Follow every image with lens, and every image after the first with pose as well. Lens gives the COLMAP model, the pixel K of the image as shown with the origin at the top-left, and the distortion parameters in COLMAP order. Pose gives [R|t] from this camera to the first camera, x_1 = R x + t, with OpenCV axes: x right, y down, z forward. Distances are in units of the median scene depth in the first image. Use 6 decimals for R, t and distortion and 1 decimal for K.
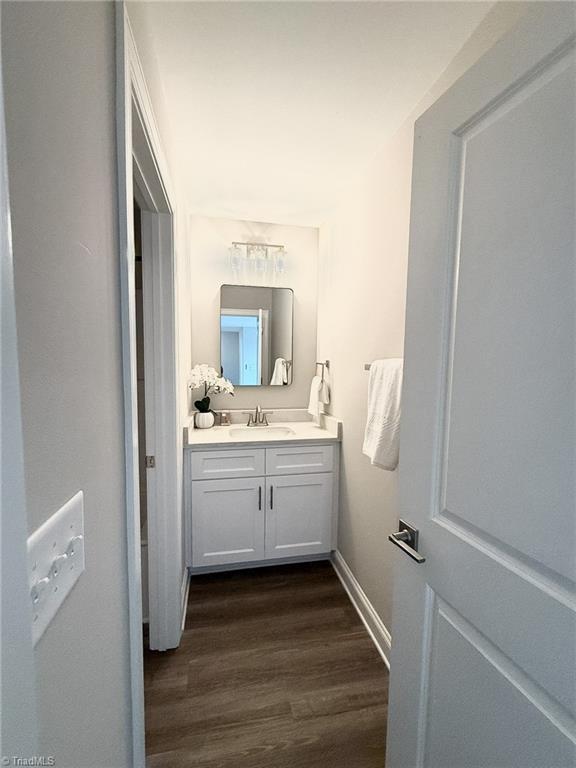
lens RADIAL K [[334.1, 0, 291.6], [0, 334.1, 383.4], [0, 0, 1]] dist [0.000415, -0.000904]
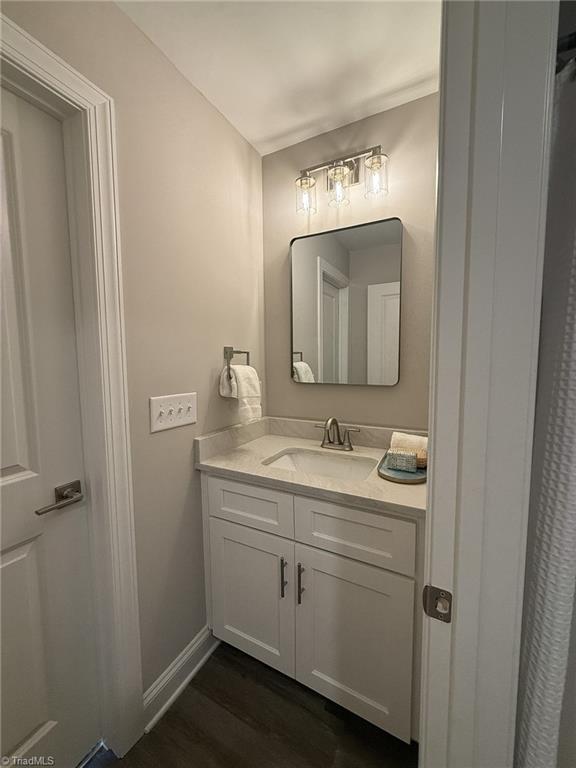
lens RADIAL K [[315.5, 0, 289.1], [0, 315.5, 382.6], [0, 0, 1]] dist [-0.000515, 0.000122]
pose [[0.762924, 0.035011, -0.645540, 0.223909], [-0.029524, 0.999378, 0.019309, -0.009332], [0.645814, 0.004327, 0.763482, 0.494997]]
